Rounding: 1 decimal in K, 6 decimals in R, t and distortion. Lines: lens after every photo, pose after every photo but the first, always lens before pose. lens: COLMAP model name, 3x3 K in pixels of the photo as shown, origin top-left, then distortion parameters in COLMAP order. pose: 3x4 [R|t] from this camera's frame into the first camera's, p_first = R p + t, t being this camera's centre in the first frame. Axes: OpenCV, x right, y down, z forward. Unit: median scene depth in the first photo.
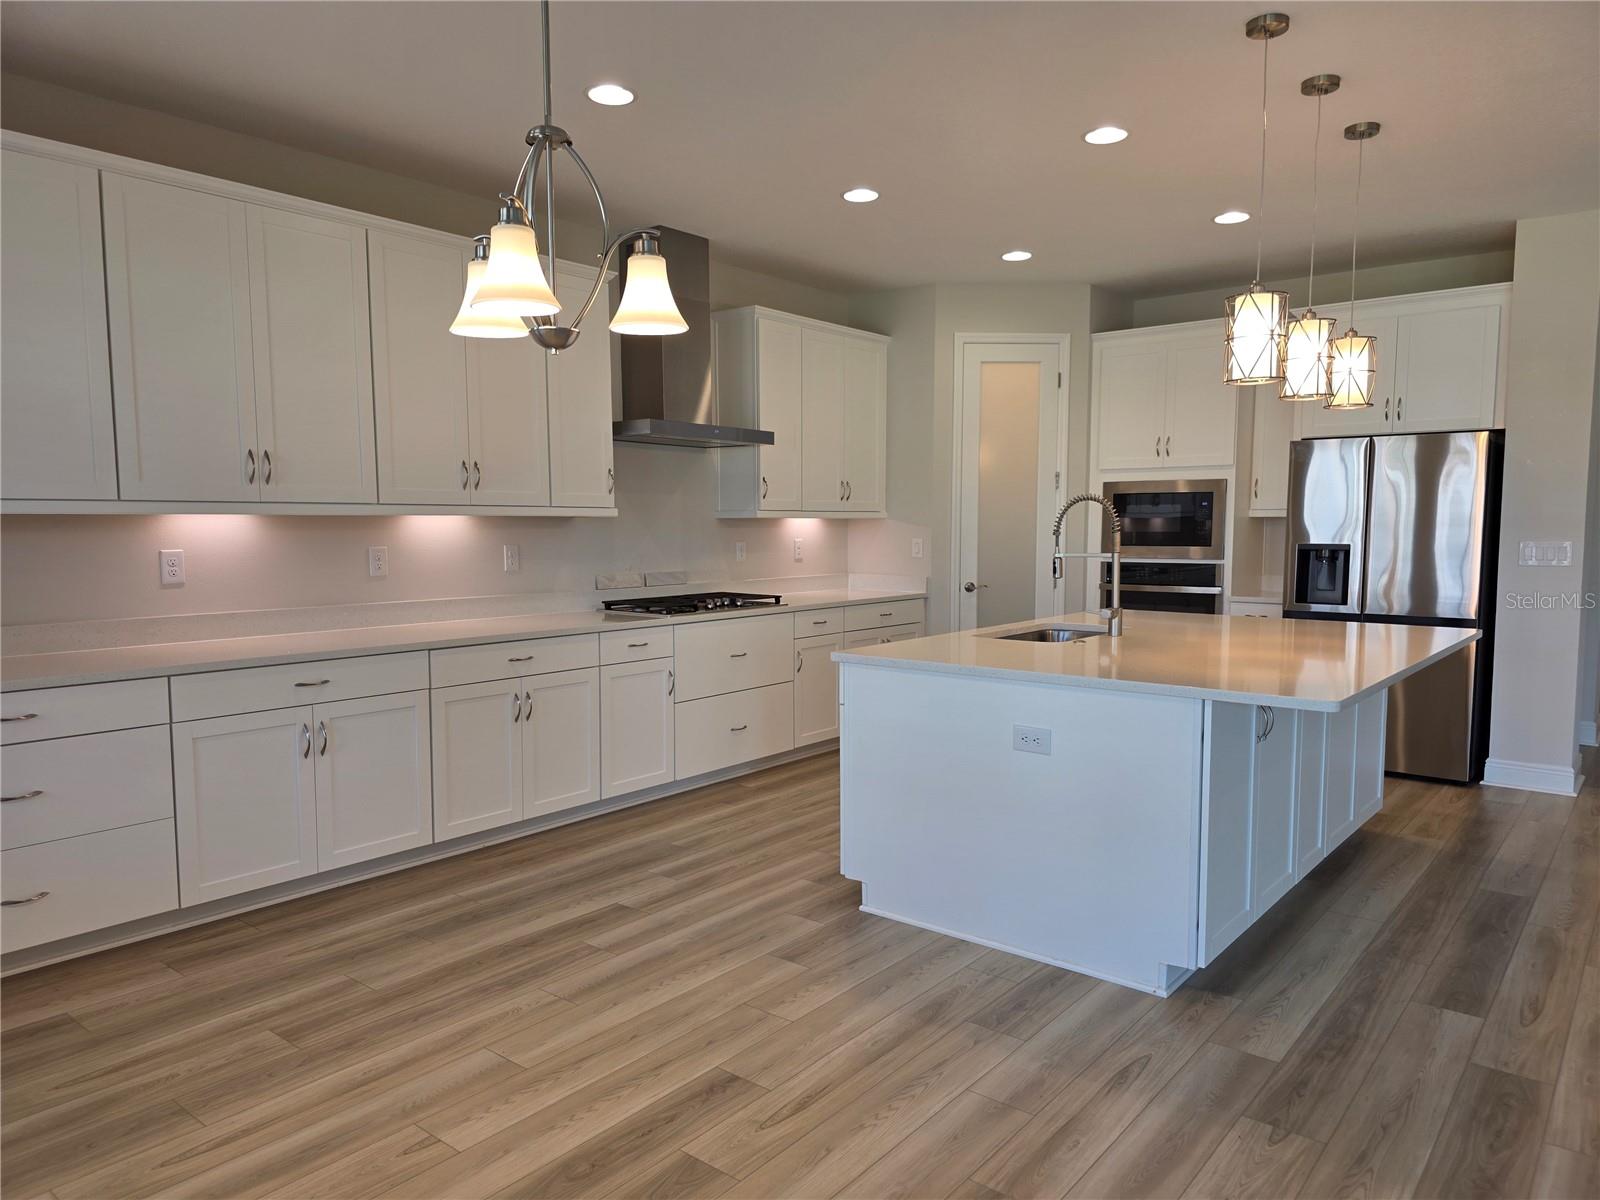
lens RADIAL K [[1081.3, 0, 796.1], [0, 1081.3, 607.2], [0, 0, 1]] dist [0.034215, -0.030090]
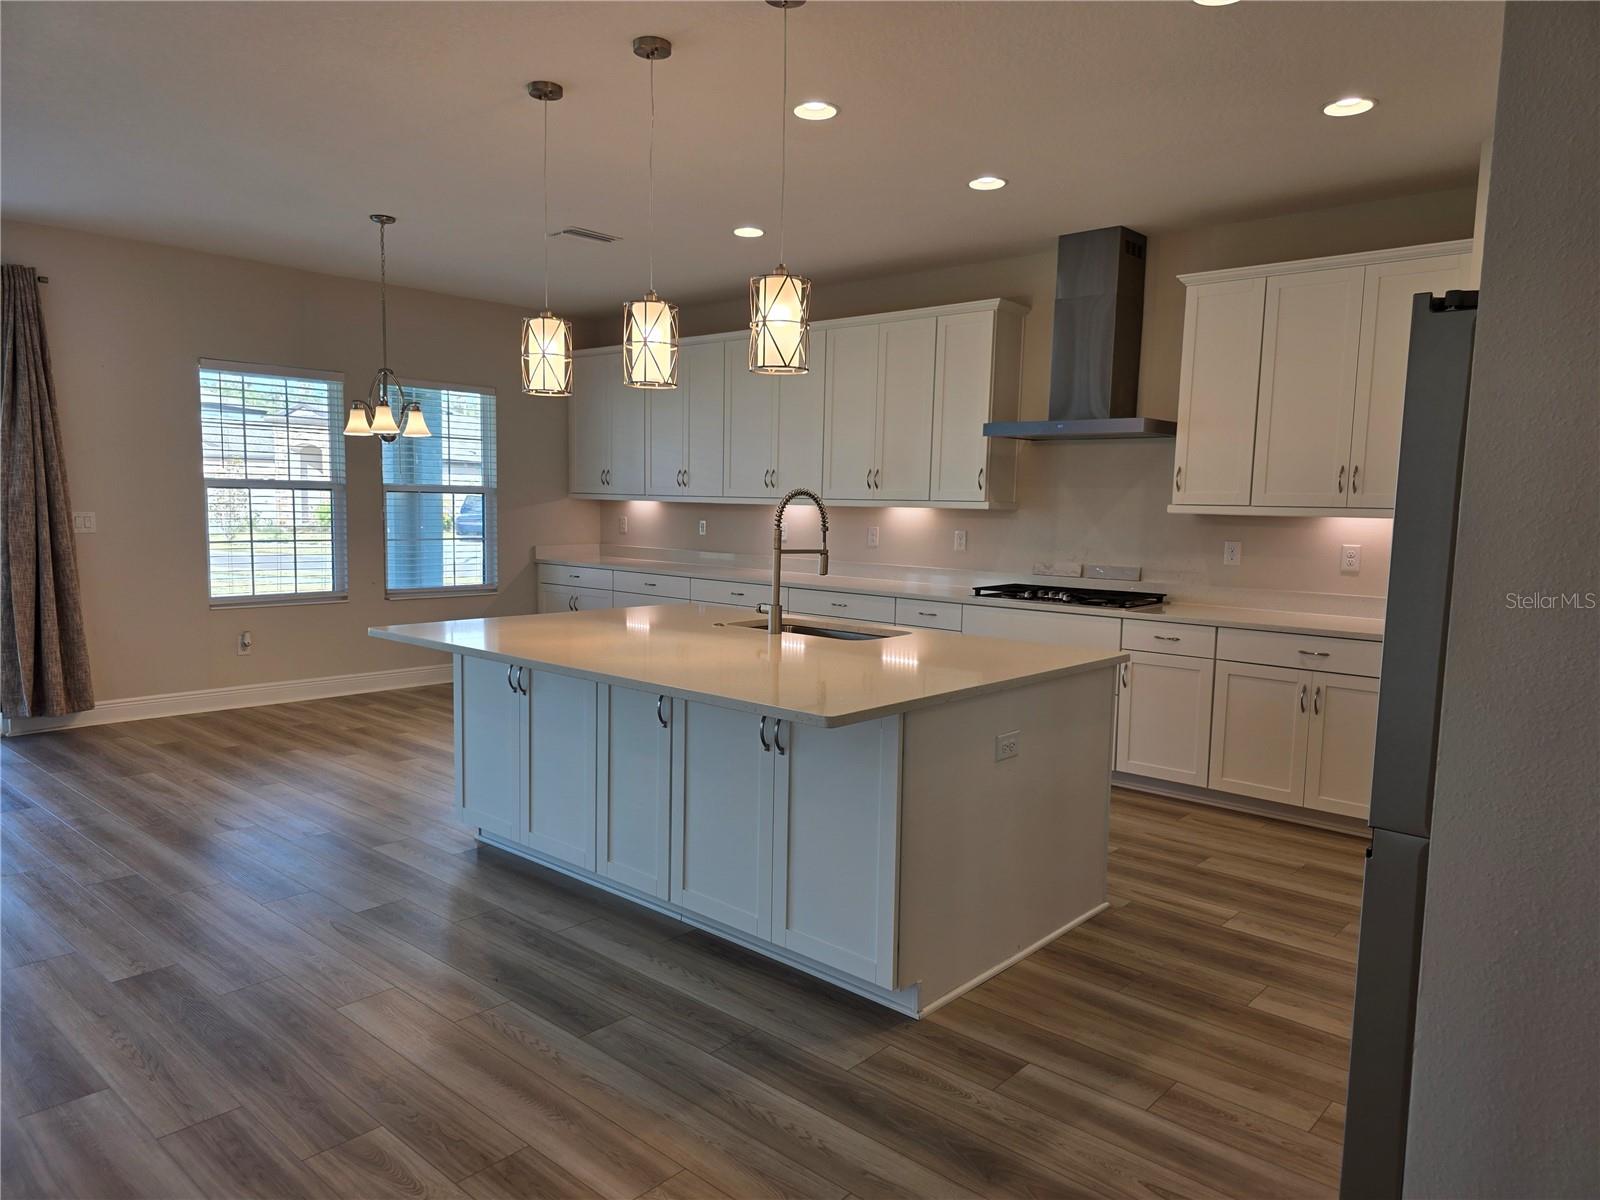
lens RADIAL K [[1081.3, 0, 795.7], [0, 1081.3, 601.1], [0, 0, 1]] dist [0.034215, -0.030090]
pose [[-0.047722, 0.093195, -0.994504, 0.837825], [-0.099736, 0.990218, 0.097580, -0.065041], [0.993869, 0.103845, -0.037961, 0.702904]]
